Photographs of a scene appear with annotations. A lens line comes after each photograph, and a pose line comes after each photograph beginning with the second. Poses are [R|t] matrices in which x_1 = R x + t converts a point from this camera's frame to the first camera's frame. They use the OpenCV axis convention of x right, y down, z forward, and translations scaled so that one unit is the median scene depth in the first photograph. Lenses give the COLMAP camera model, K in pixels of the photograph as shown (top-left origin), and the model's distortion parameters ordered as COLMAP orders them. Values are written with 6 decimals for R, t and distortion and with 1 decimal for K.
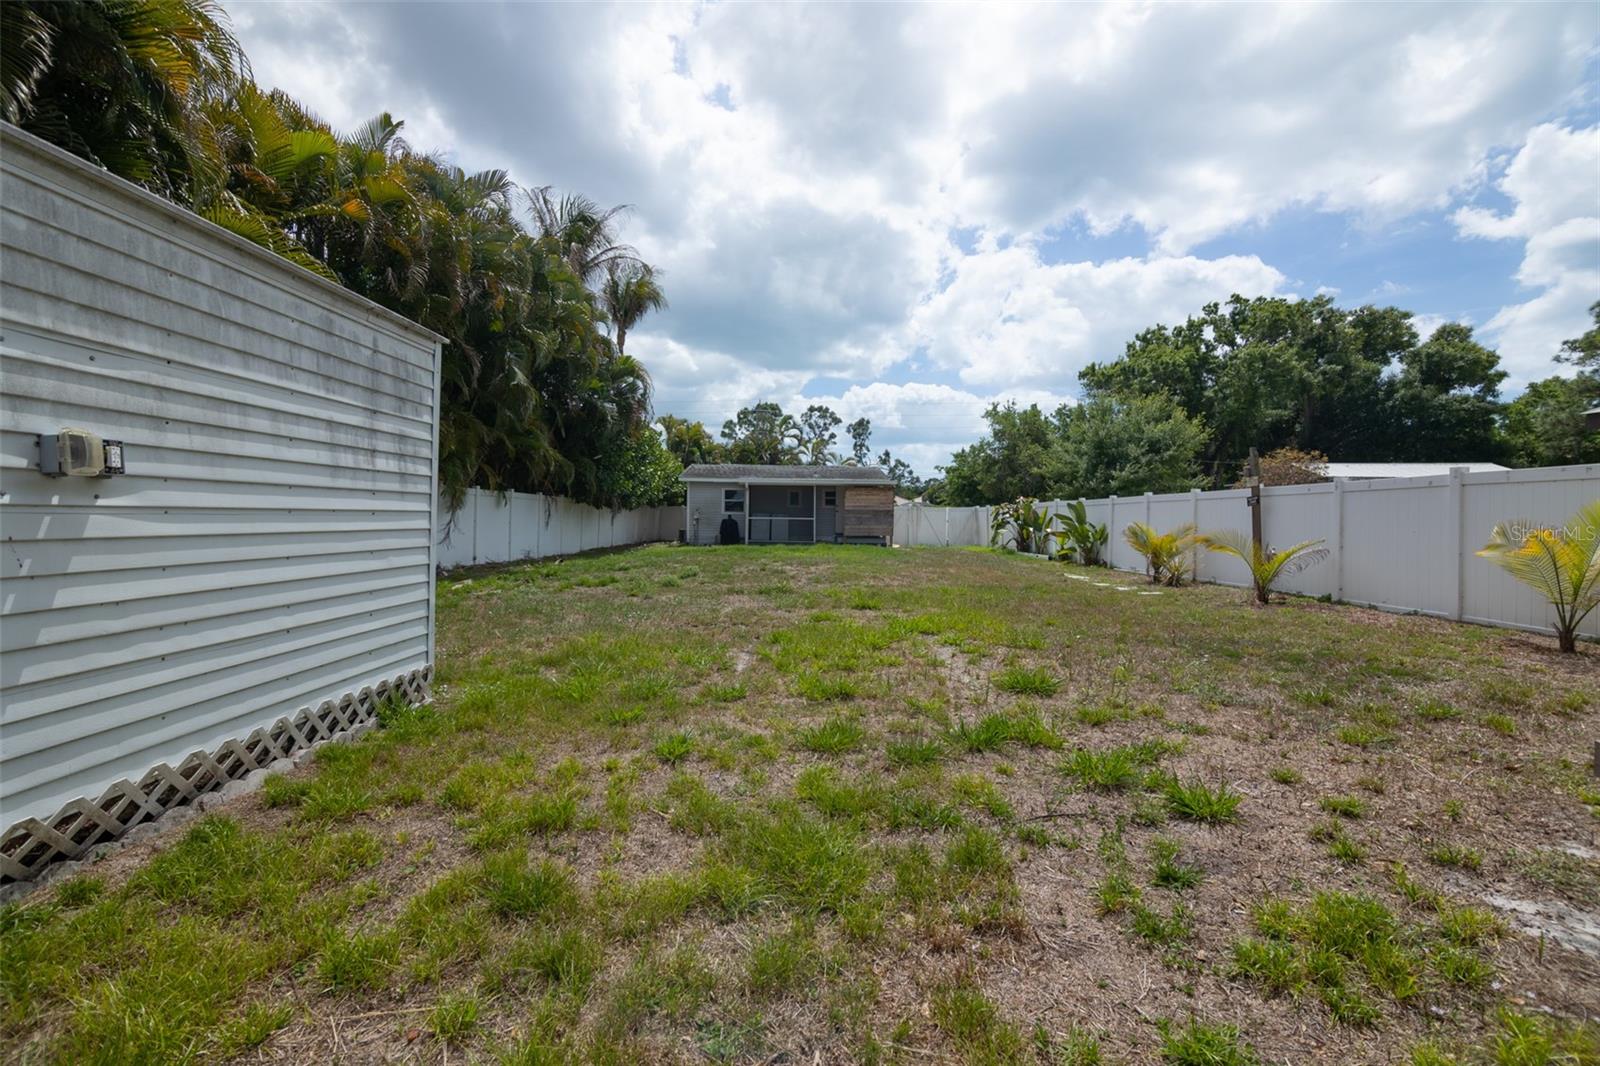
lens RADIAL K [[698.6, 0, 807.2], [0, 698.6, 519.4], [0, 0, 1]] dist [-0.011336, -0.001628]
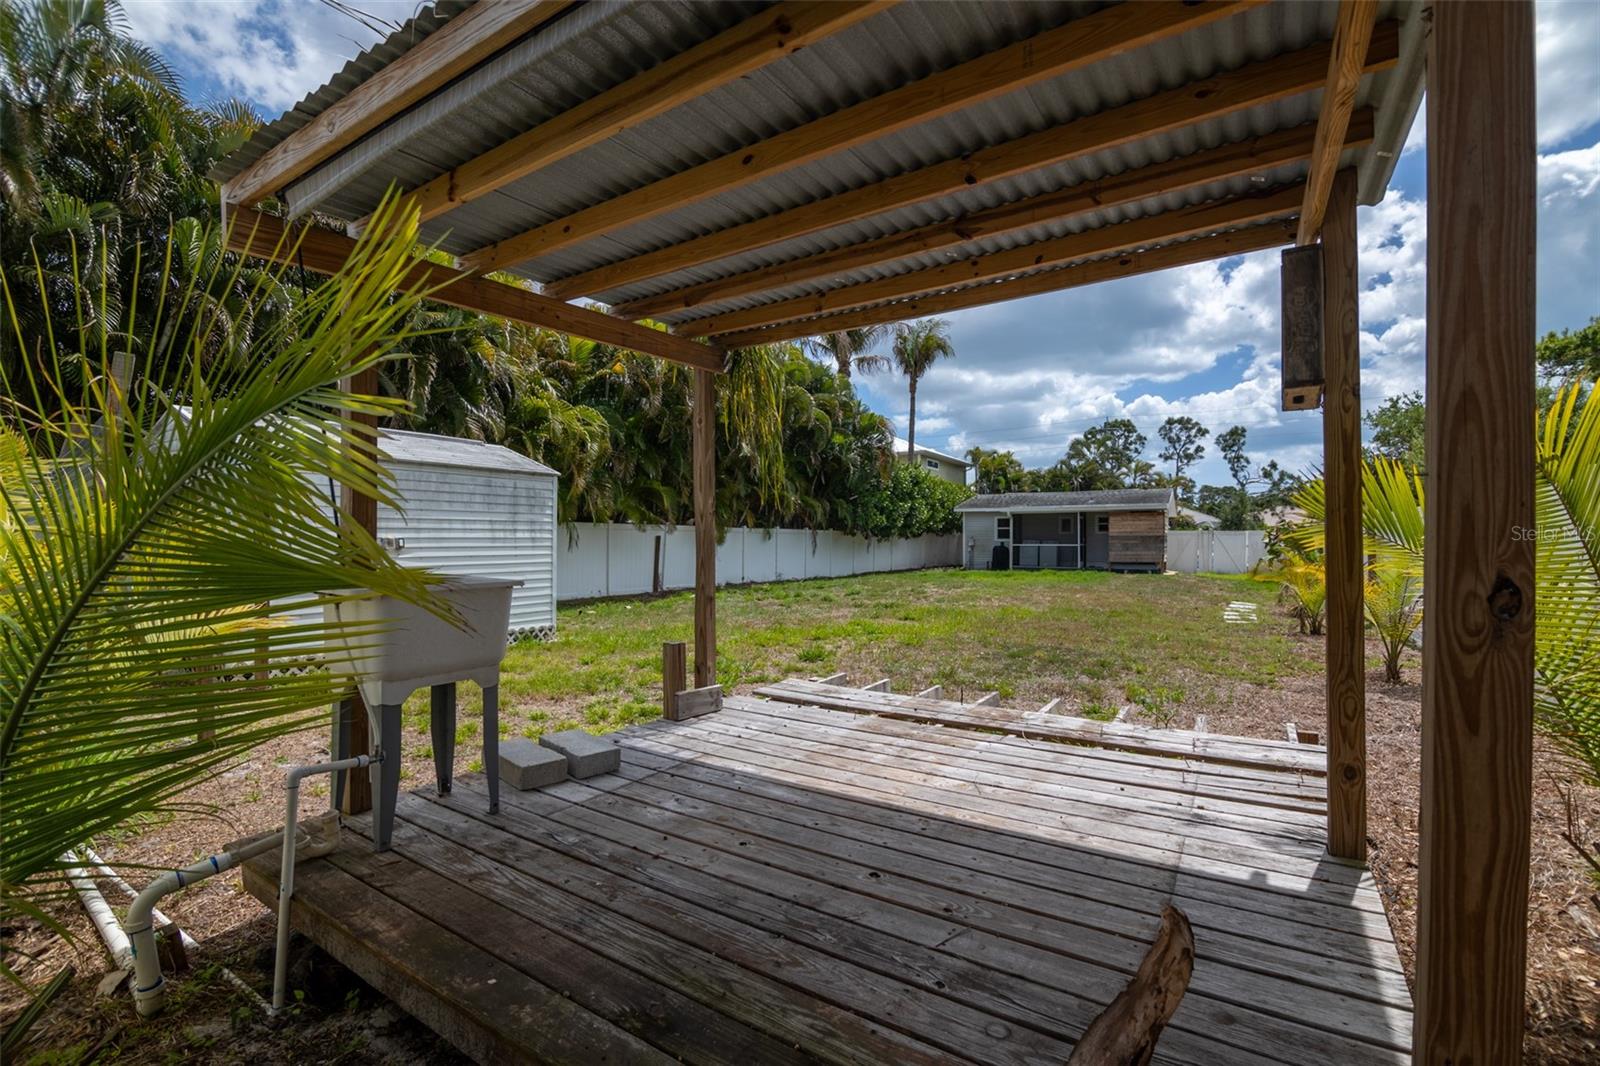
lens RADIAL K [[698.6, 0, 796.7], [0, 698.6, 539.9], [0, 0, 1]] dist [-0.011336, -0.001628]
pose [[0.841535, -0.009560, -0.540118, 1.290283], [0.007871, 0.999954, -0.005437, -0.038619], [0.540146, 0.000324, 0.841571, -0.424153]]
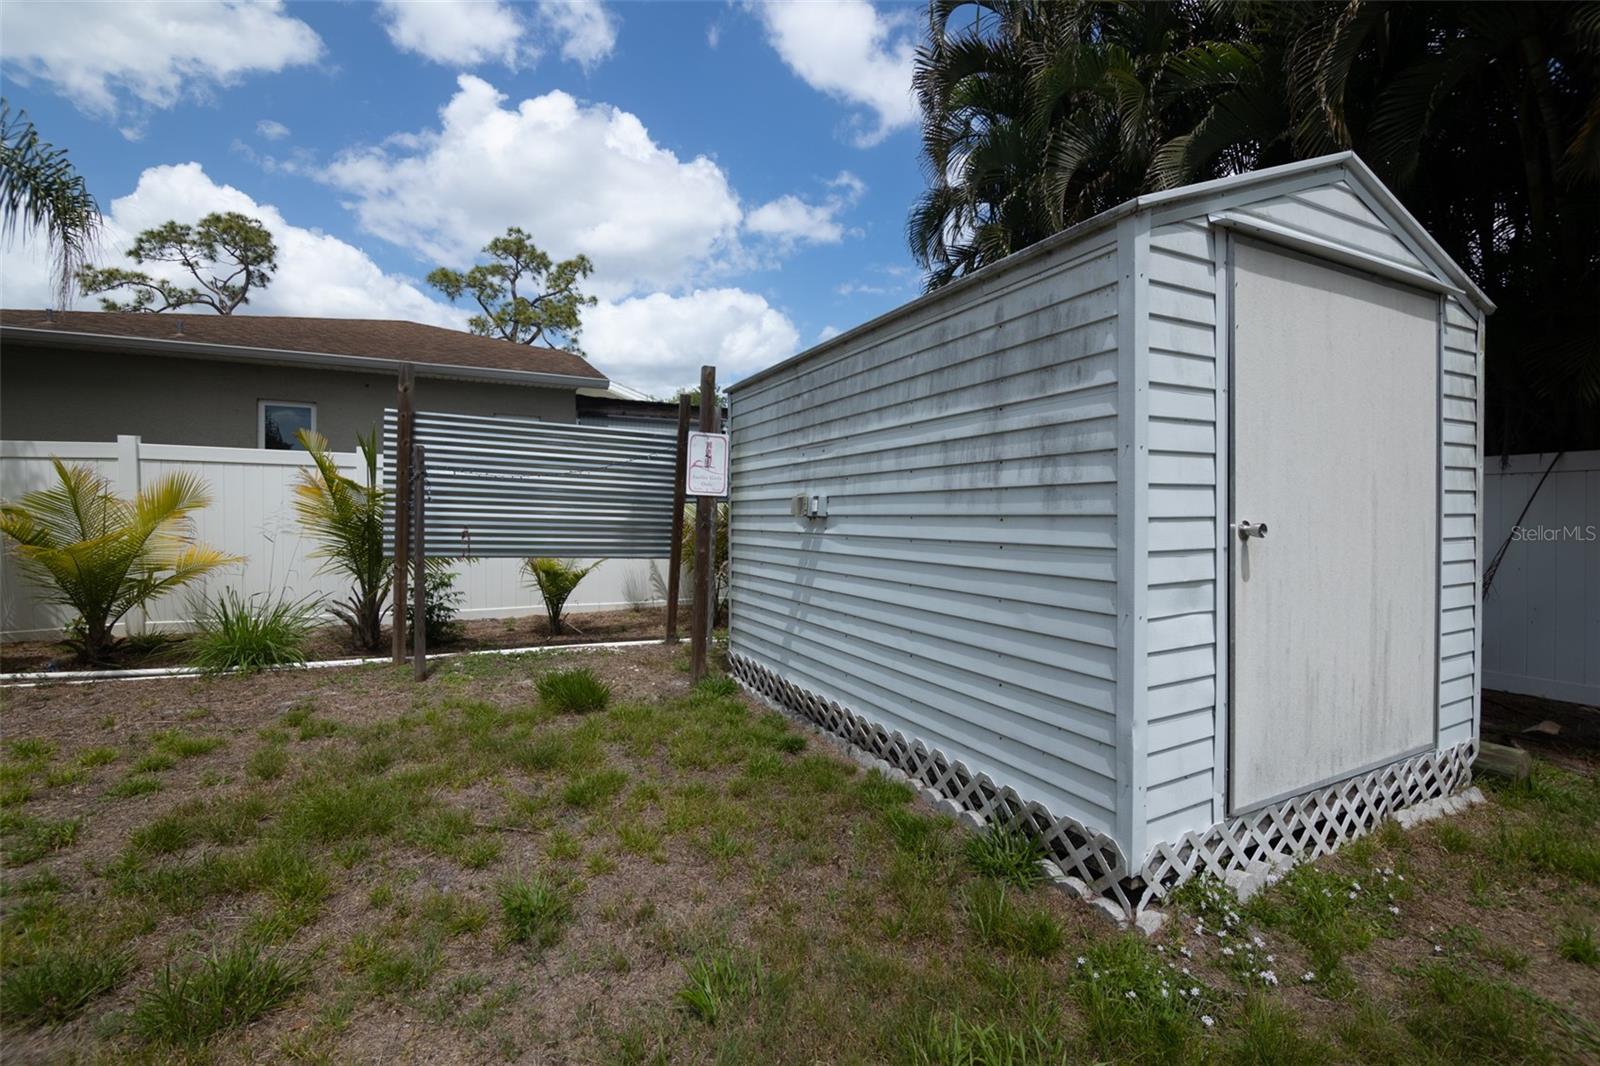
lens RADIAL K [[698.6, 0, 809.9], [0, 698.6, 516.9], [0, 0, 1]] dist [-0.011336, -0.001628]
pose [[-0.887916, -0.018844, -0.459619, -0.095704], [-0.019082, 0.999809, -0.004130, -0.029083], [0.459609, 0.005104, -0.888107, 1.373854]]
